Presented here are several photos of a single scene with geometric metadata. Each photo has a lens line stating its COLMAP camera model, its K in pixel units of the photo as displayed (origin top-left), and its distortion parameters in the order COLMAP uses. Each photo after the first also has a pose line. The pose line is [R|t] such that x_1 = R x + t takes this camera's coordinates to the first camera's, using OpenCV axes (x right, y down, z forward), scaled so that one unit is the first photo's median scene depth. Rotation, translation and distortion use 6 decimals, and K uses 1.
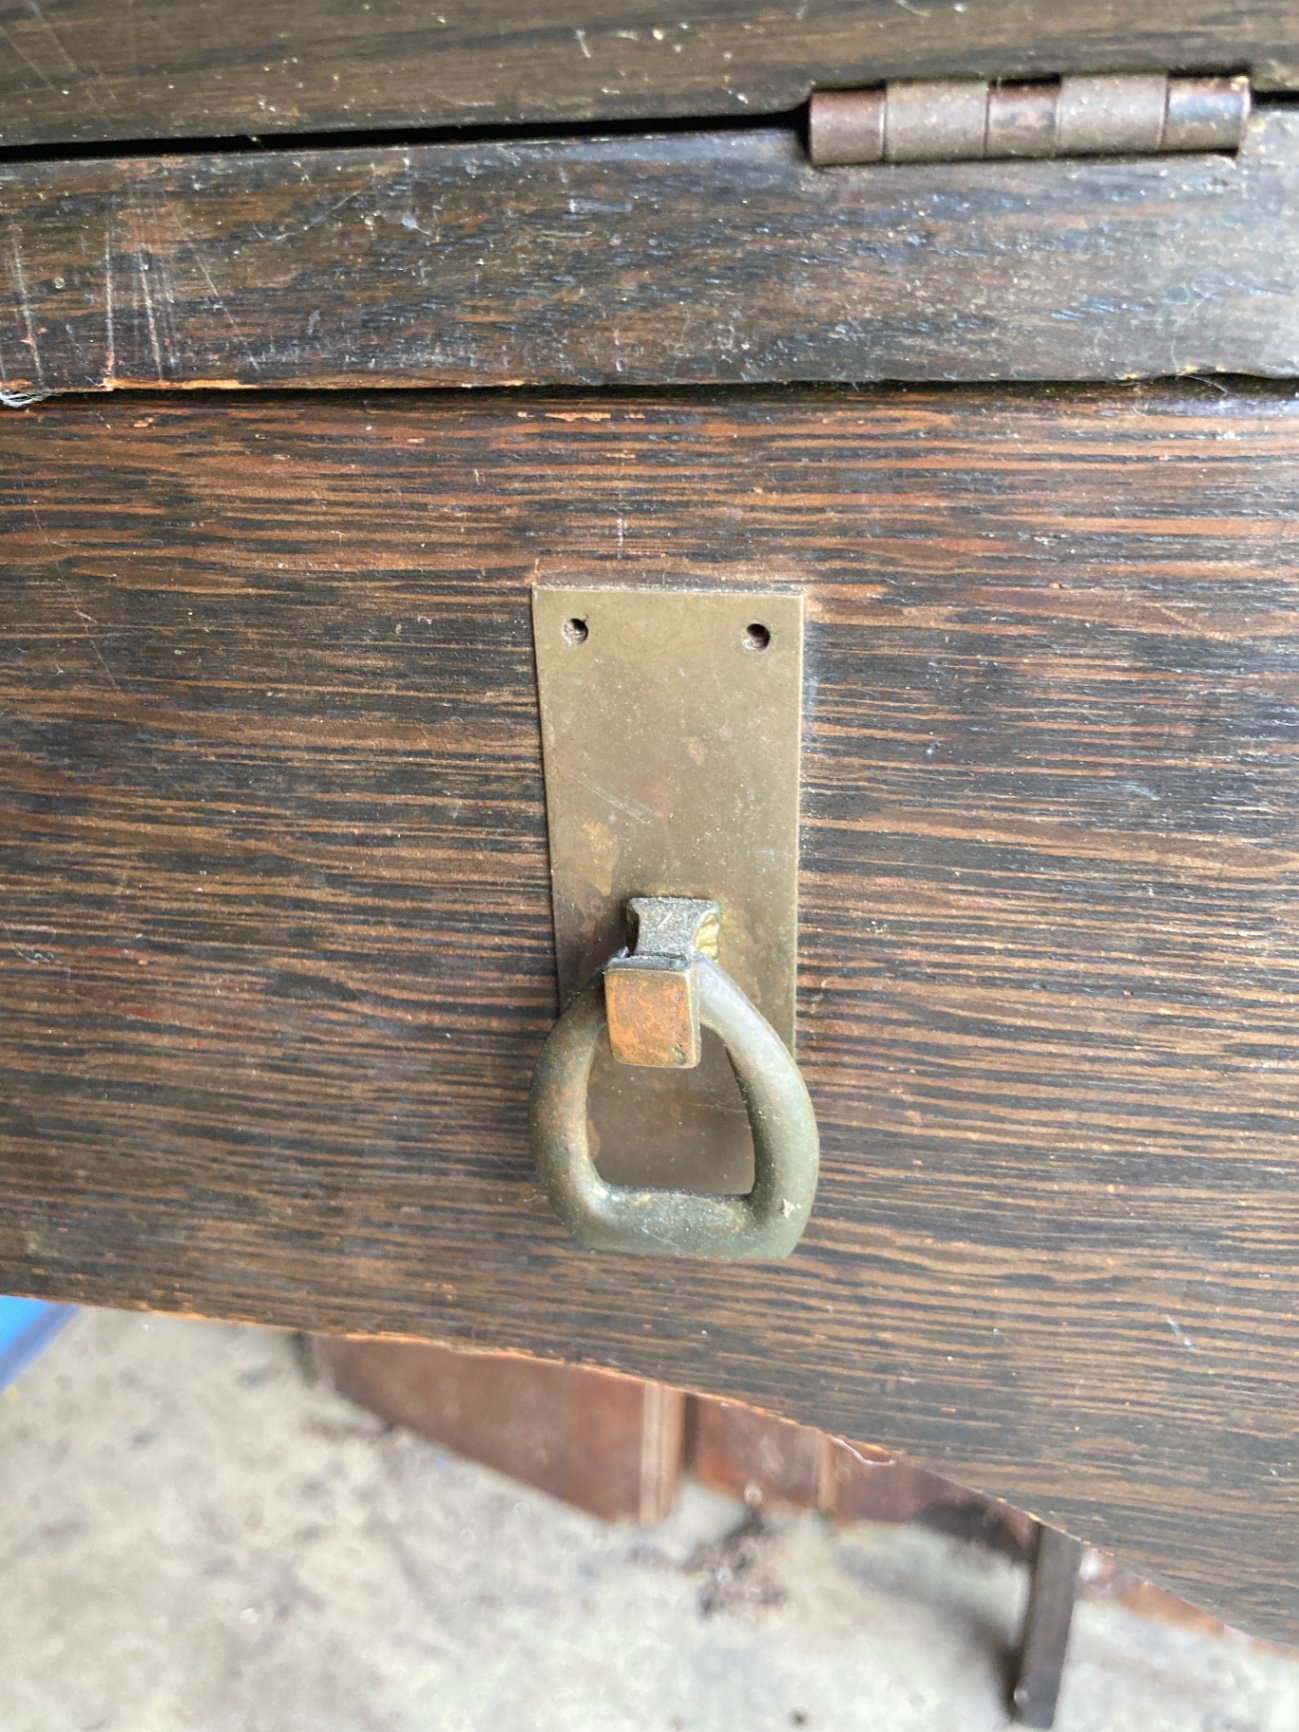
lens RADIAL K [[1423.8, 0, 648.5], [0, 1423.8, 861.6], [0, 0, 1]] dist [0.016556, -0.001492]
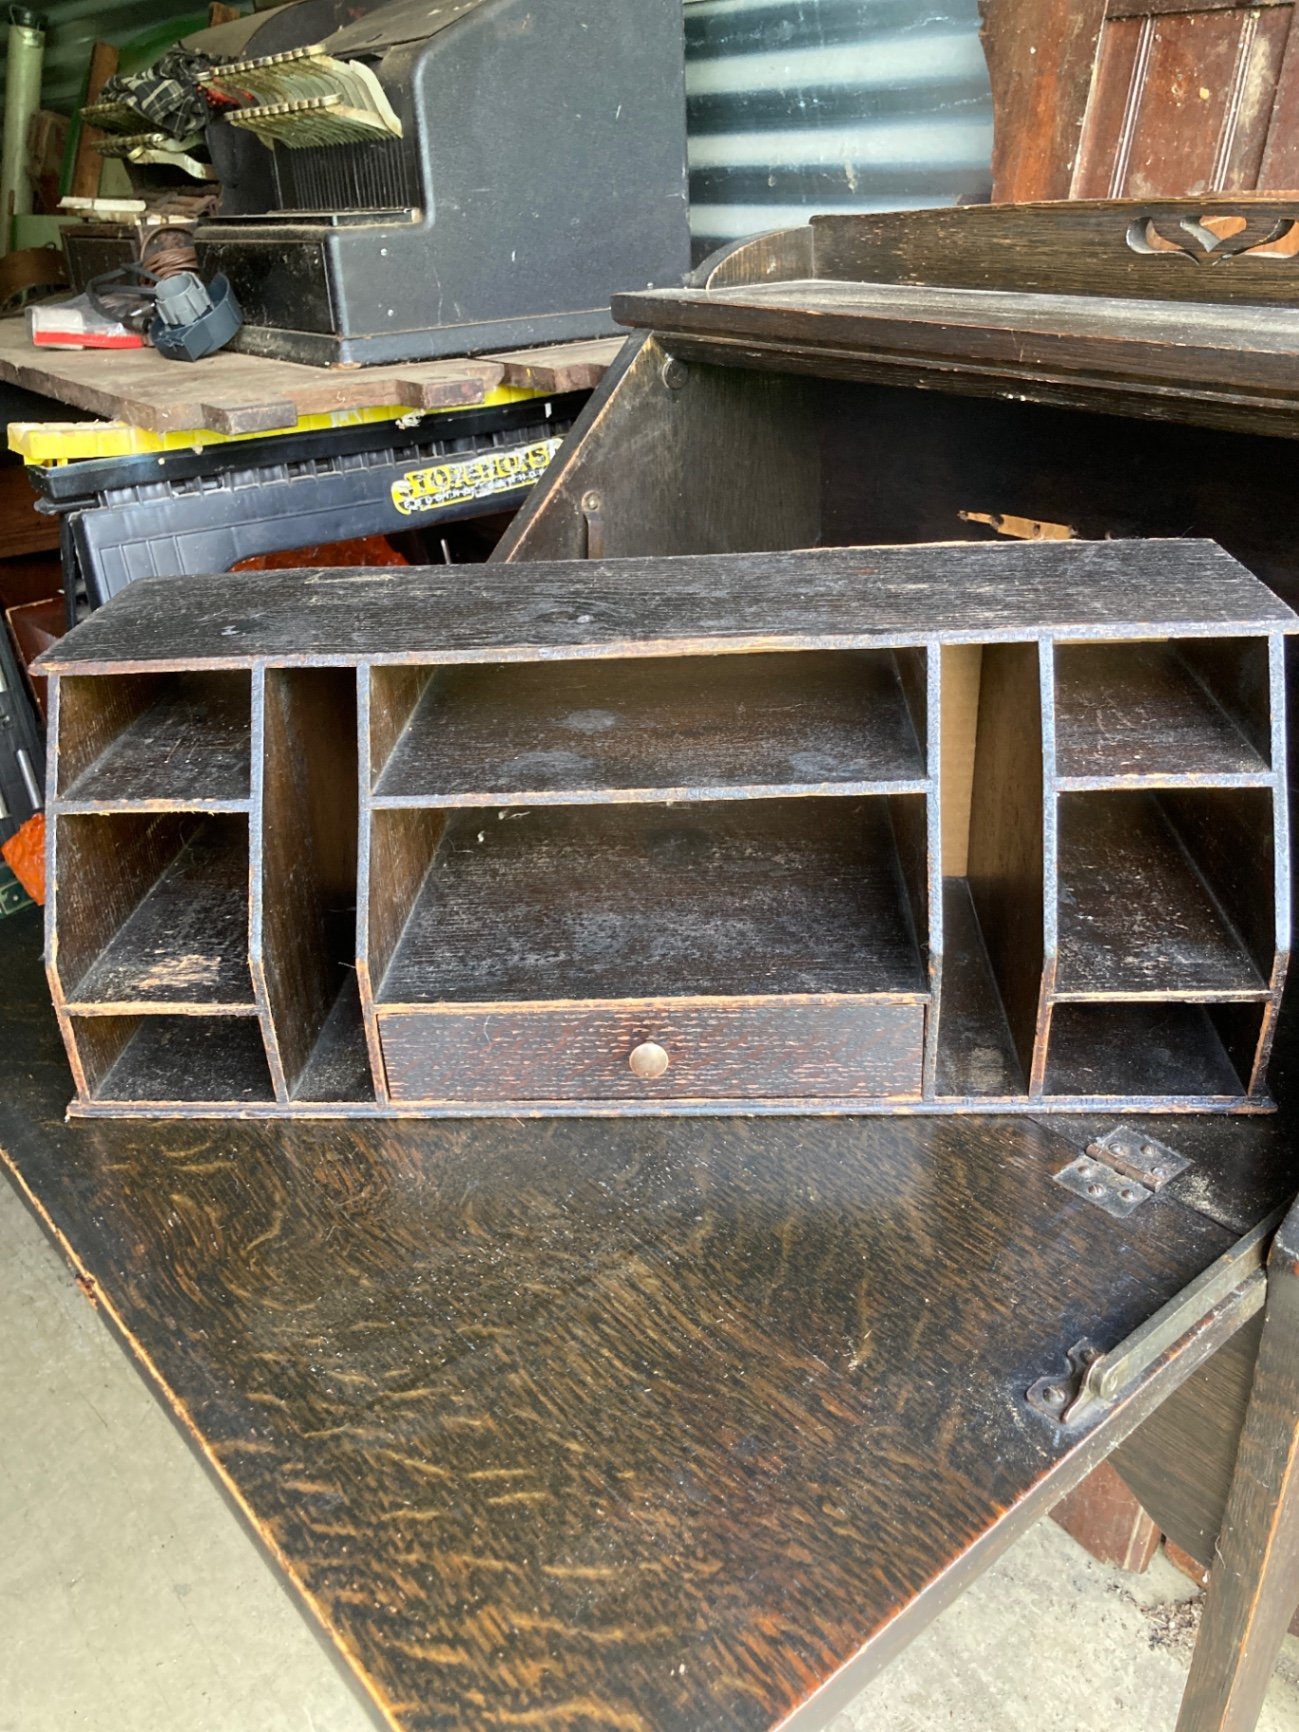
lens RADIAL K [[1423.8, 0, 648.5], [0, 1423.8, 861.6], [0, 0, 1]] dist [0.016556, -0.001492]
pose [[0.900951, 0.211576, -0.378845, -0.040740], [-0.204780, 0.977049, 0.058661, -0.236935], [0.382561, 0.024729, 0.923599, -0.573542]]
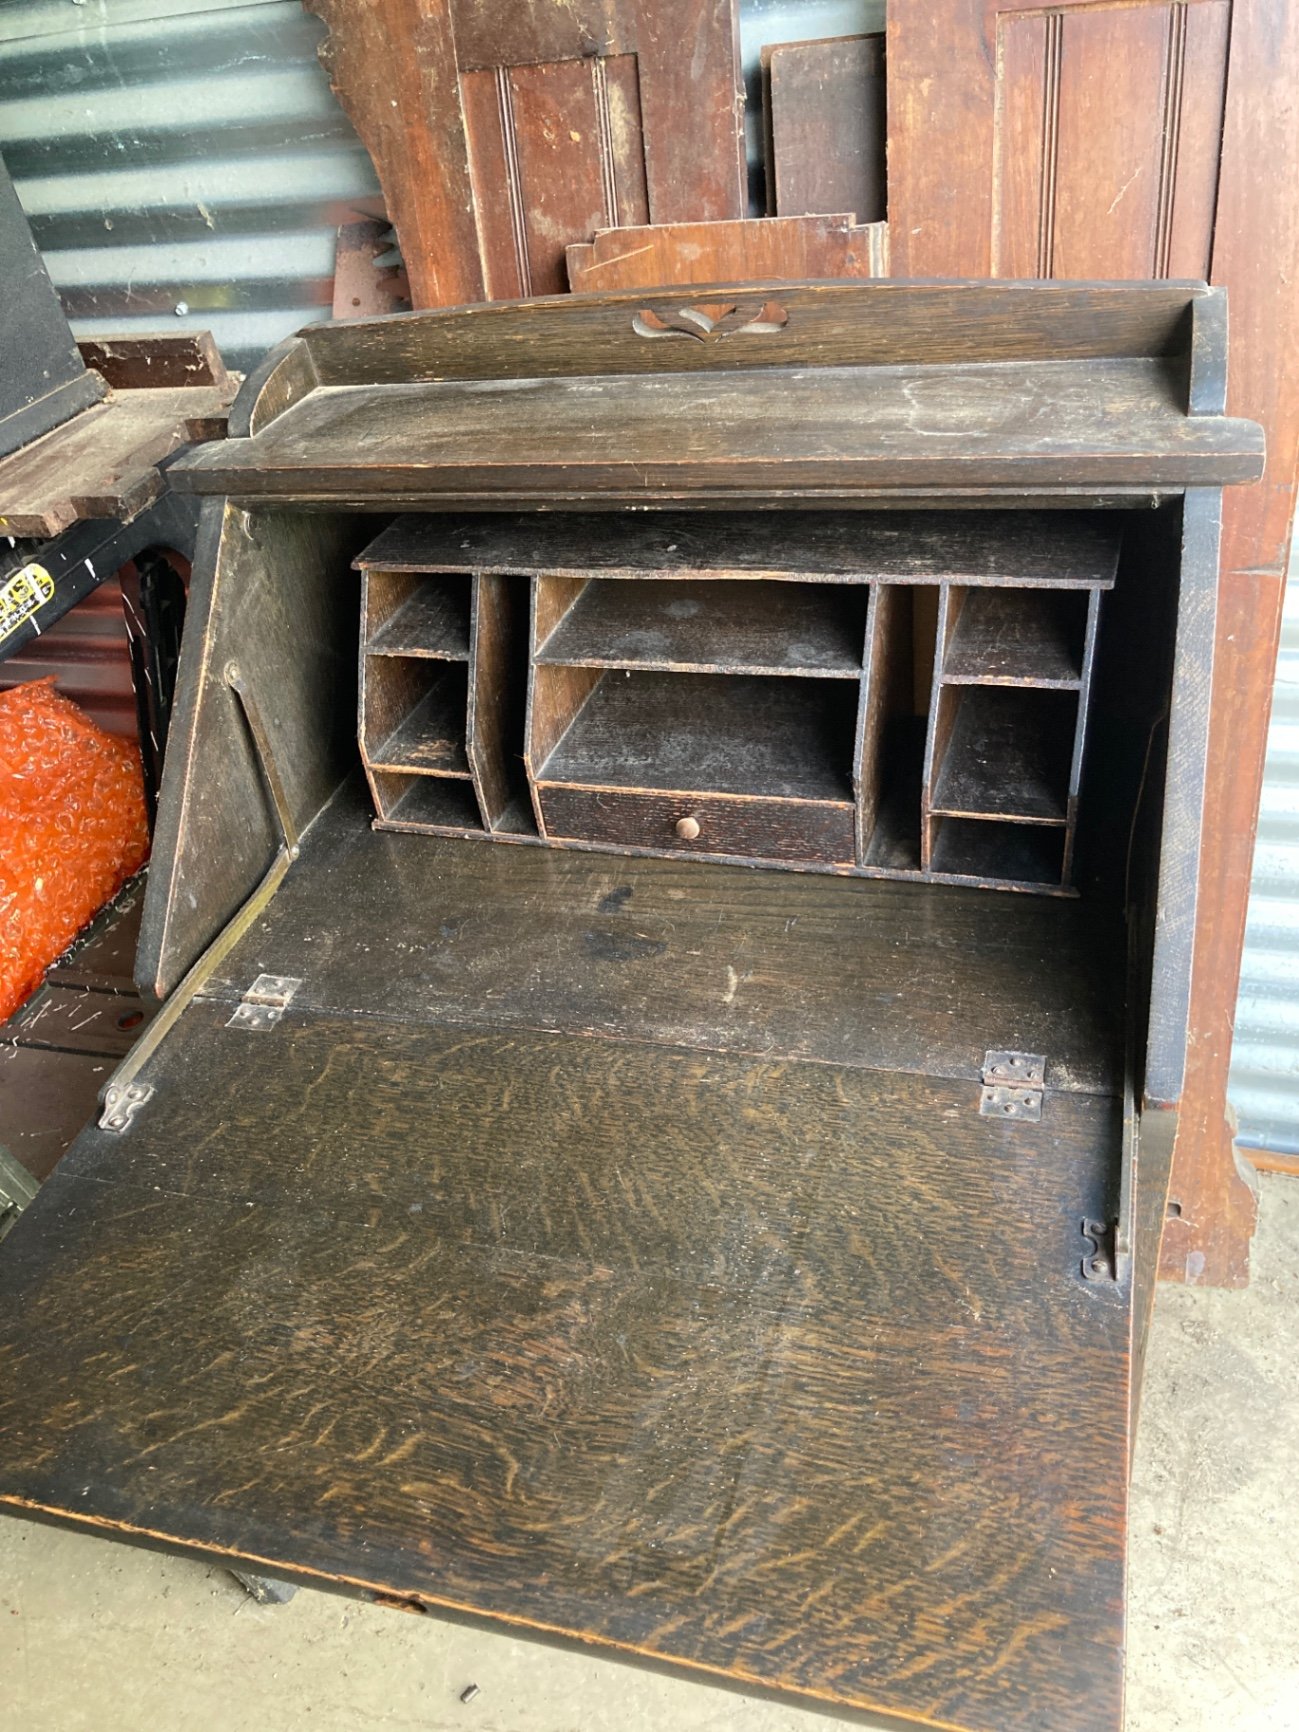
lens RADIAL K [[1423.8, 0, 648.5], [0, 1423.8, 861.6], [0, 0, 1]] dist [0.016556, -0.001492]
pose [[0.985535, -0.155955, 0.066327, -0.359467], [0.142897, 0.975113, 0.169515, -0.452938], [-0.091113, -0.157585, 0.983293, -0.758617]]
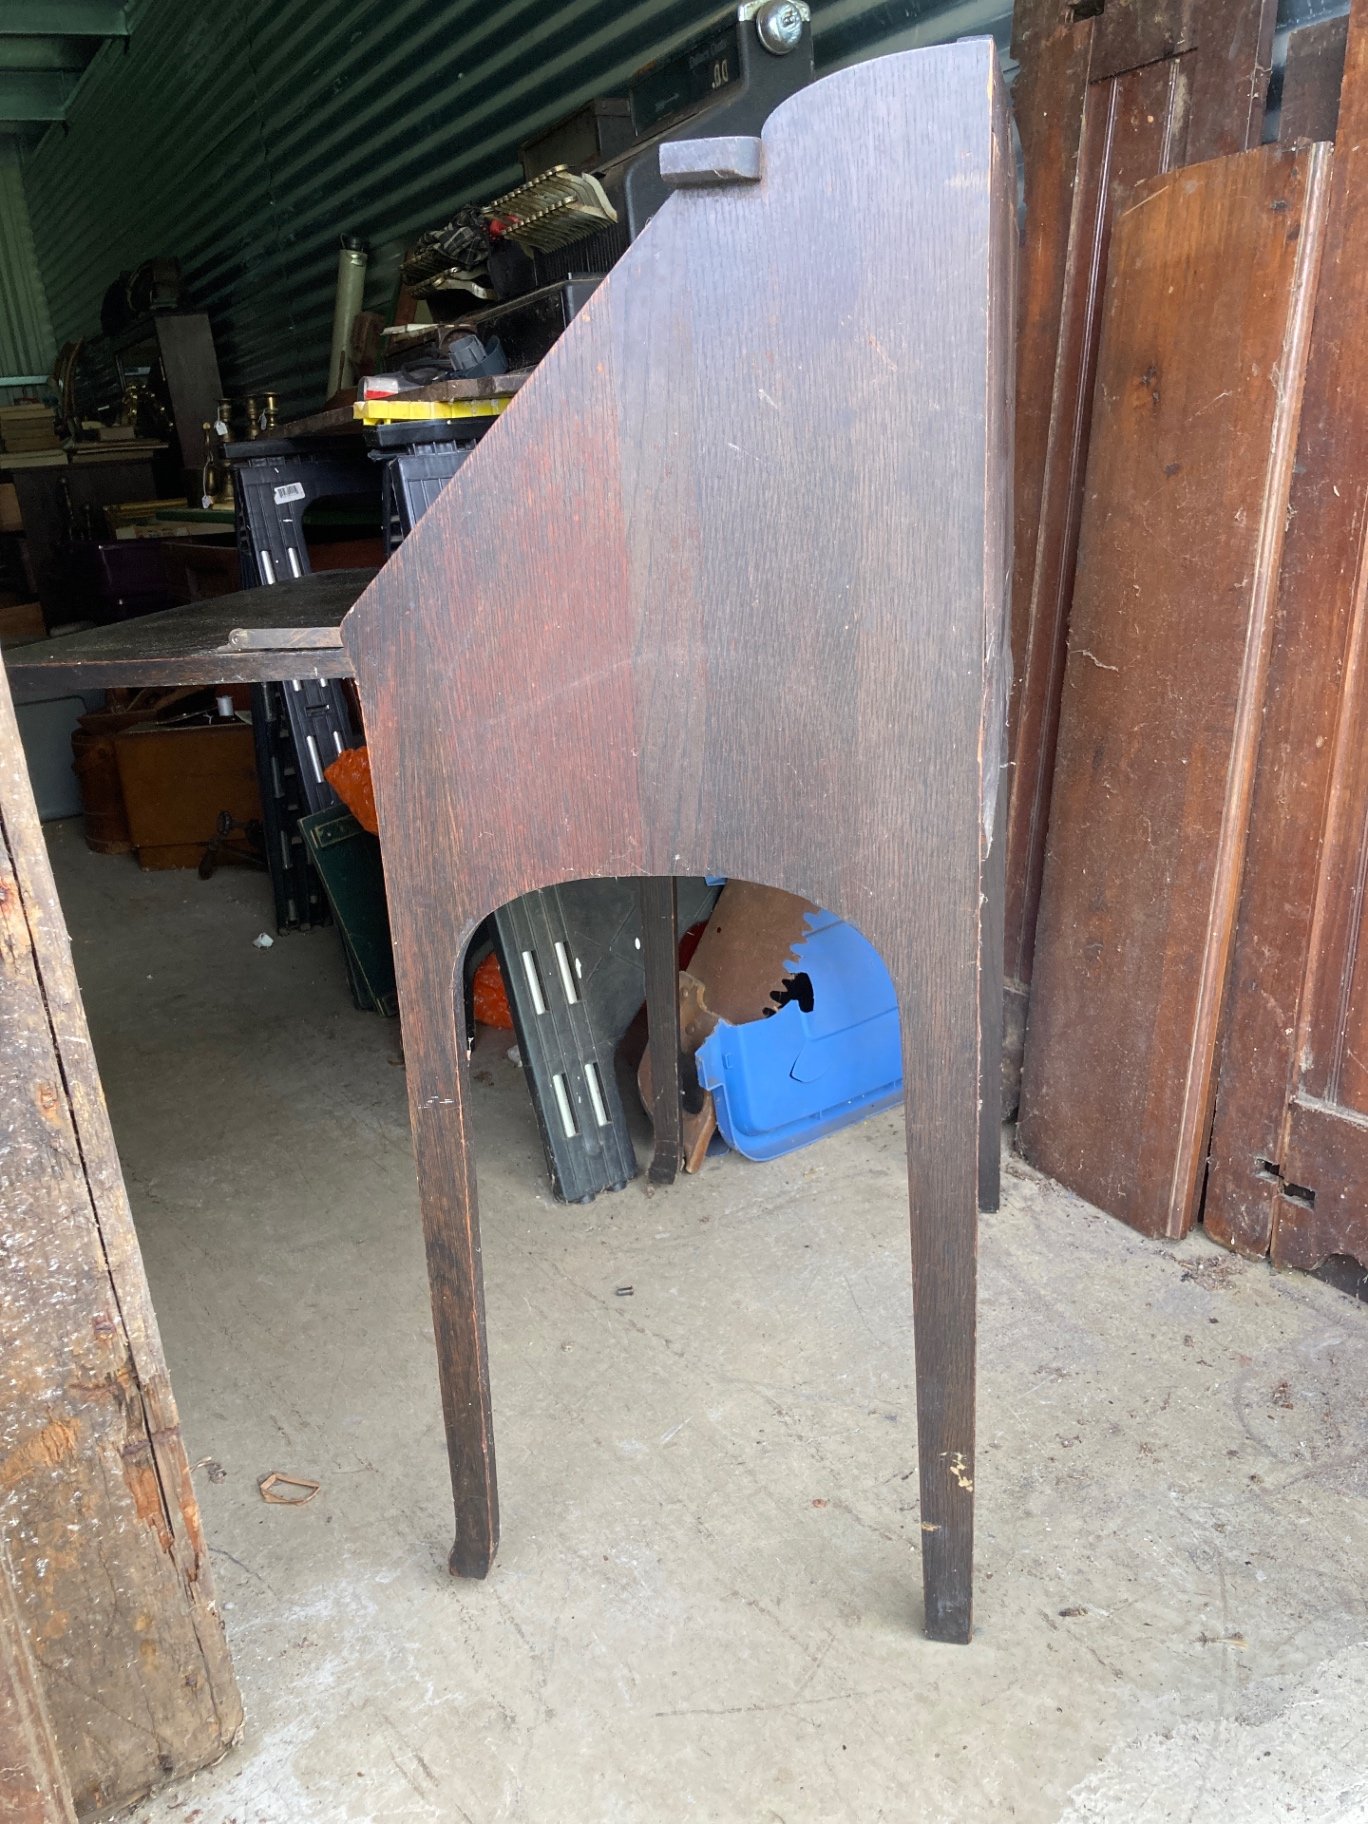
lens RADIAL K [[1491.6, 0, 683.0], [0, 1491.6, 915.2], [0, 0, 1]] dist [0.005119, -0.011168]
pose [[0.826149, 0.147272, -0.543865, 0.478599], [-0.202818, 0.978264, -0.043186, 0.281747], [0.525683, 0.145984, 0.838061, -1.007669]]
